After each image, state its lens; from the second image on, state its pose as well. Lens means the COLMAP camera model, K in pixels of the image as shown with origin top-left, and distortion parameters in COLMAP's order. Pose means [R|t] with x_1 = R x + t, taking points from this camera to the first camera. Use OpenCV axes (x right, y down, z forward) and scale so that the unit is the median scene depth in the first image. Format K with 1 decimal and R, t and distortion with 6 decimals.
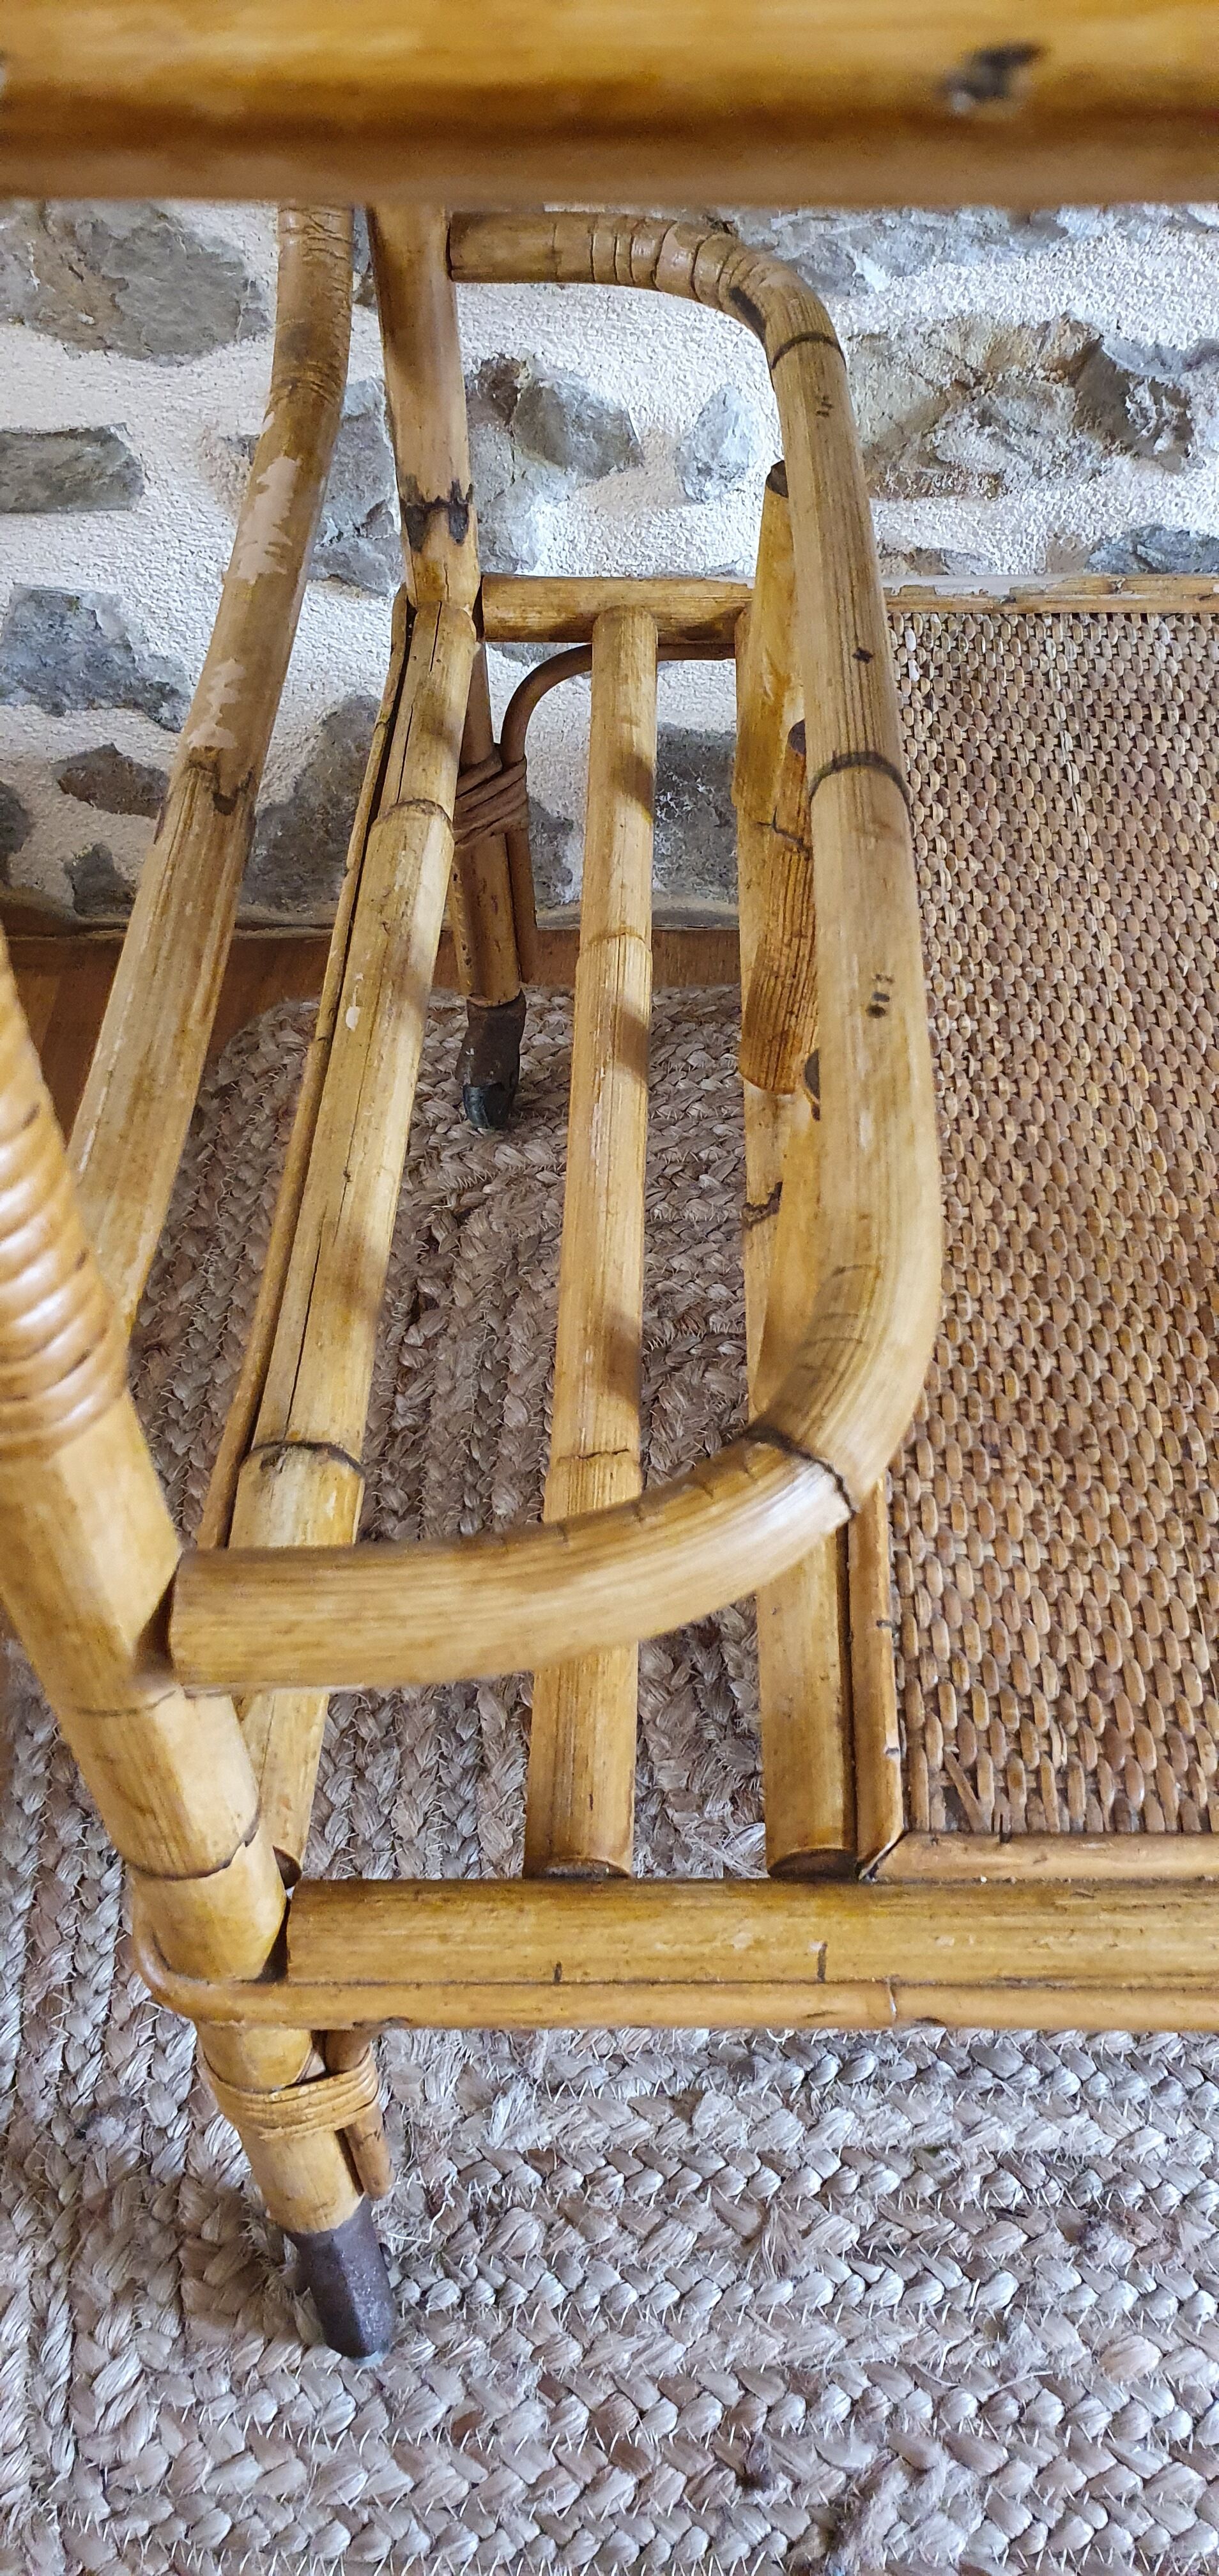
lens RADIAL K [[1974.8, 0, 738.8], [0, 1974.8, 1280.7], [0, 0, 1]] dist [0.032893, -0.017584]
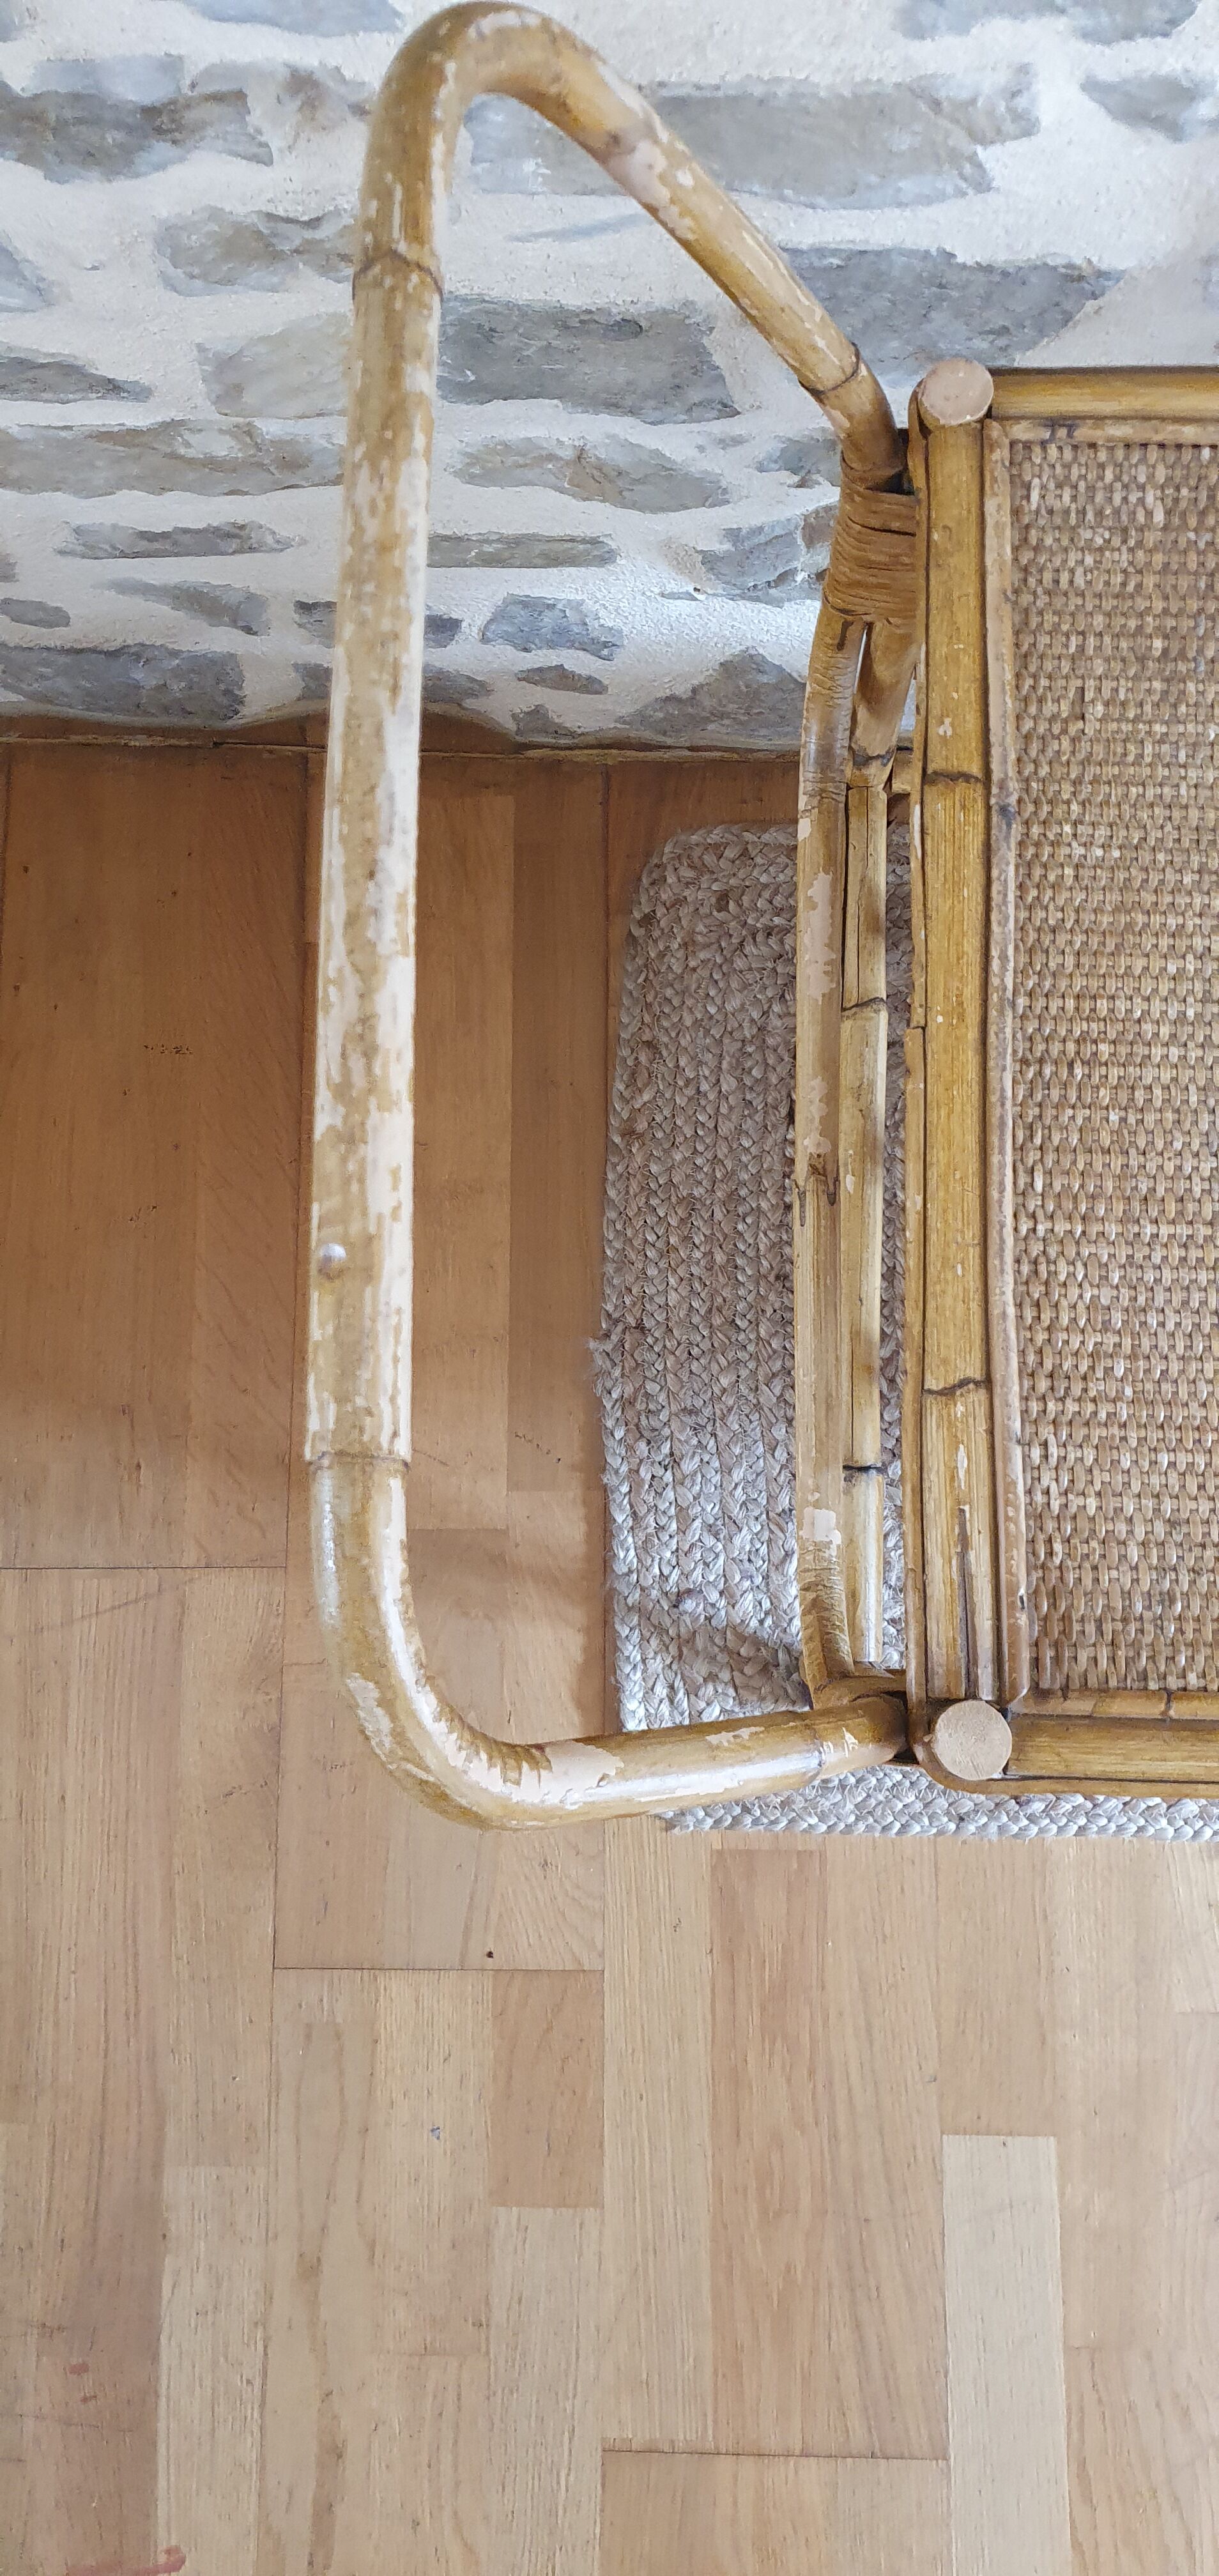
lens RADIAL K [[1974.8, 0, 624.4], [0, 1974.8, 1229.1], [0, 0, 1]] dist [0.032893, -0.017584]
pose [[0.998840, 0.034374, -0.033719, -0.309403], [-0.012494, 0.861315, 0.507917, -0.922037], [0.046502, -0.506907, 0.860746, -0.568804]]
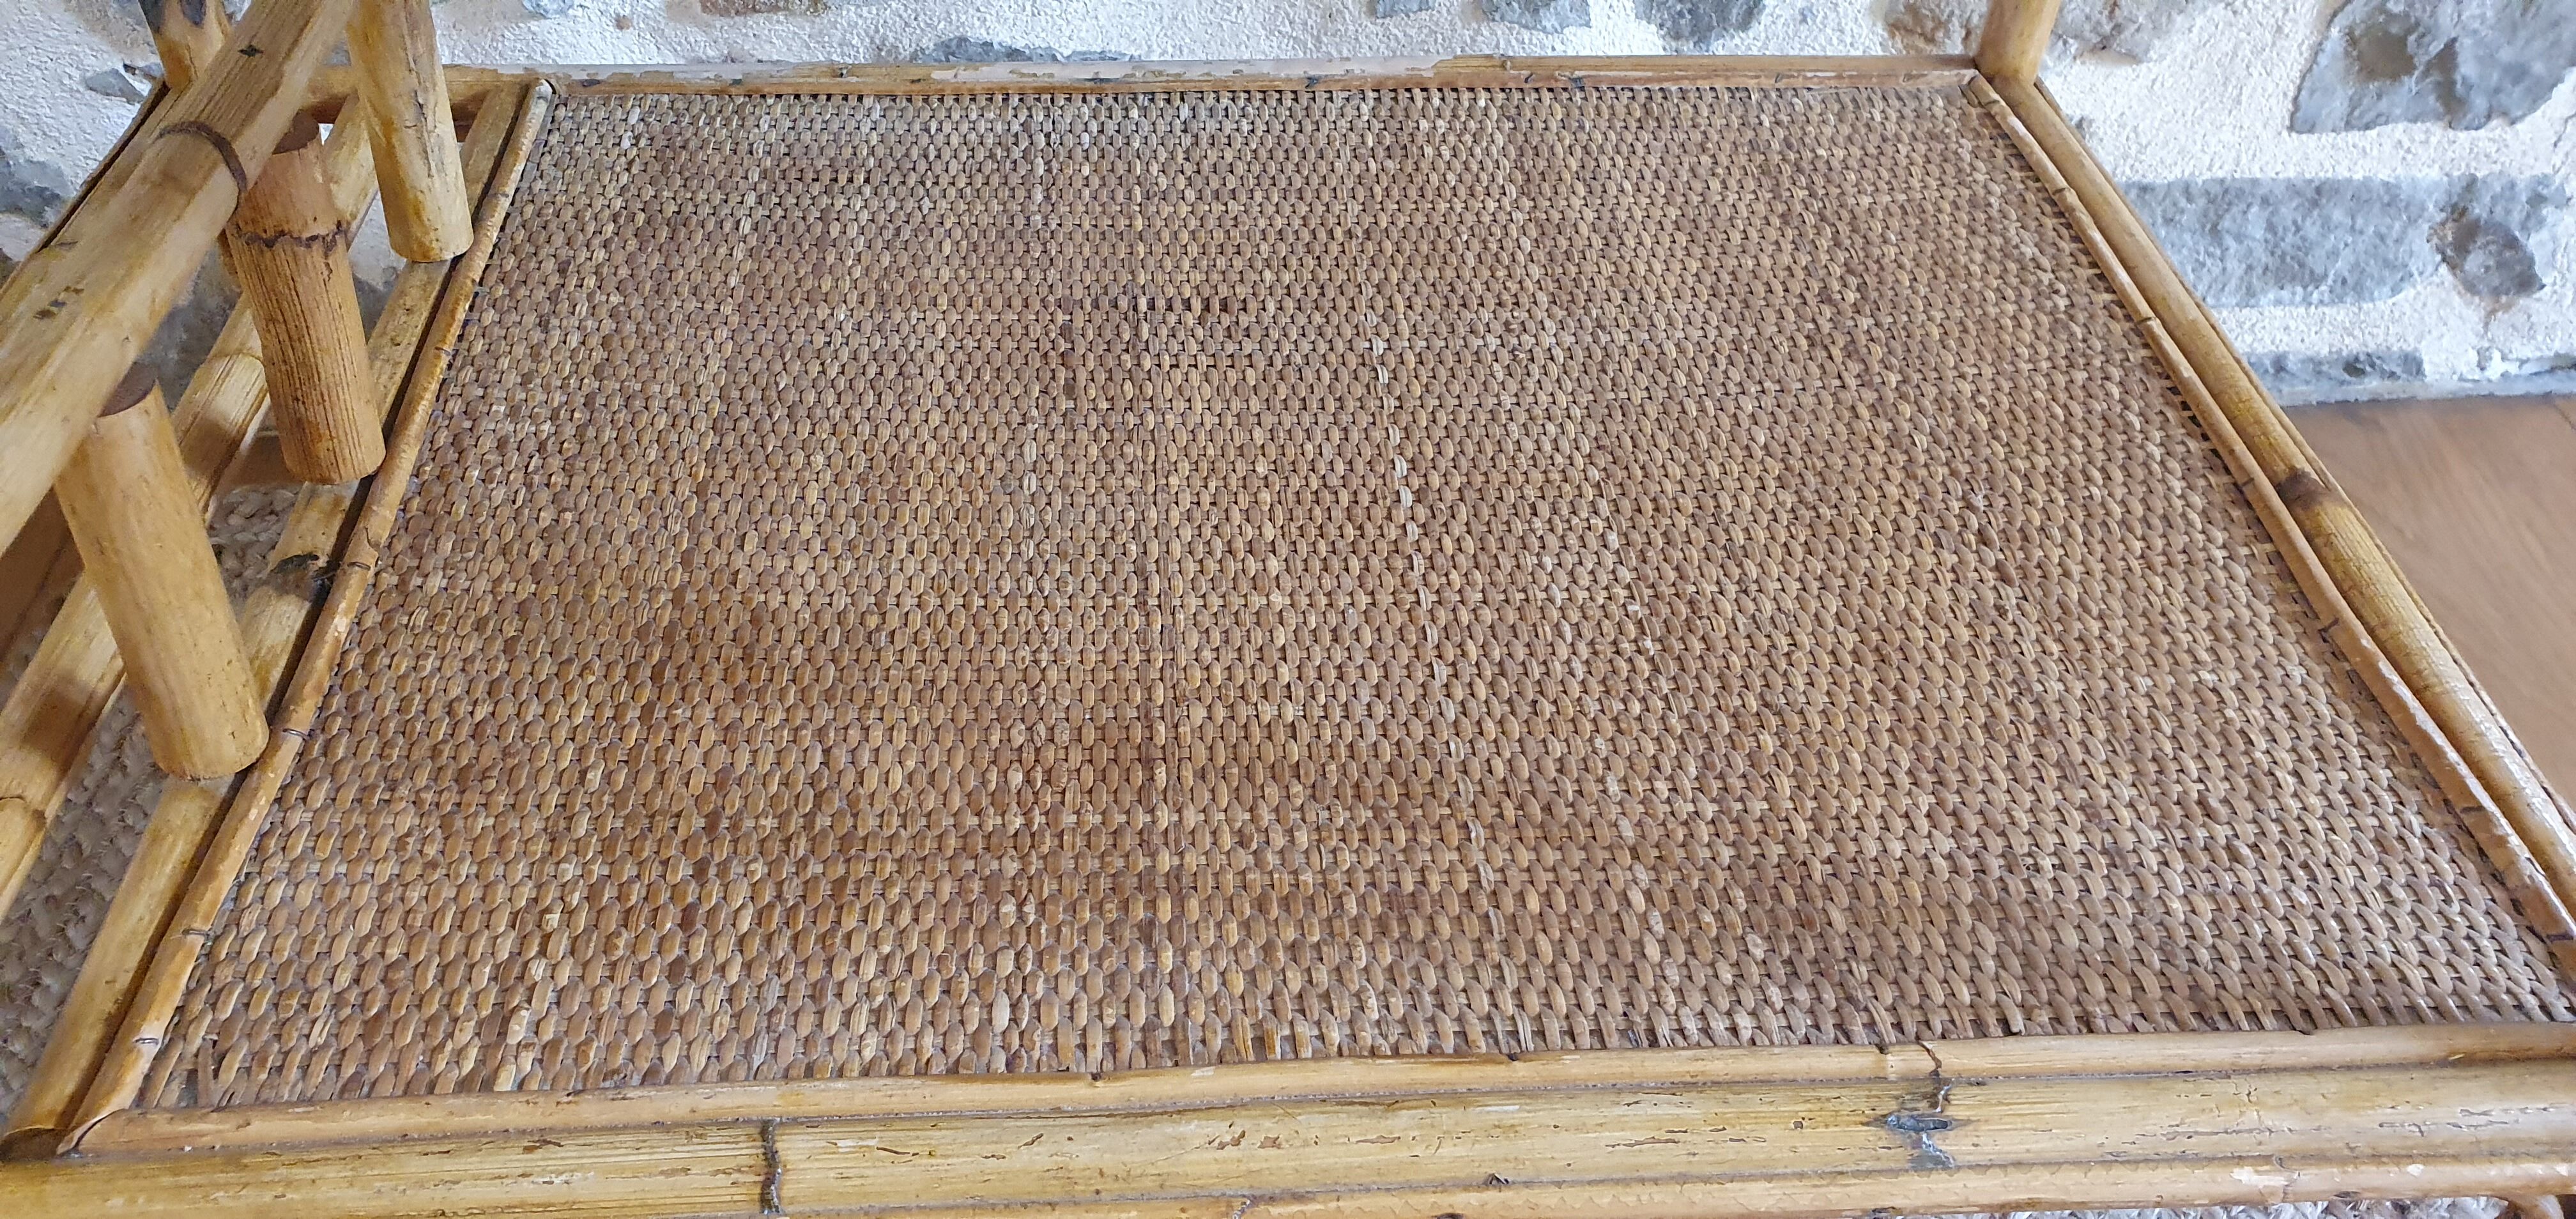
lens RADIAL K [[1974.8, 0, 1307.3], [0, 1974.8, 672.1], [0, 0, 1]] dist [0.032893, -0.017584]
pose [[0.997736, -0.018567, 0.064645, 0.402007], [0.025859, 0.993160, -0.113865, 0.117497], [-0.062089, 0.115279, 0.991391, -0.062996]]
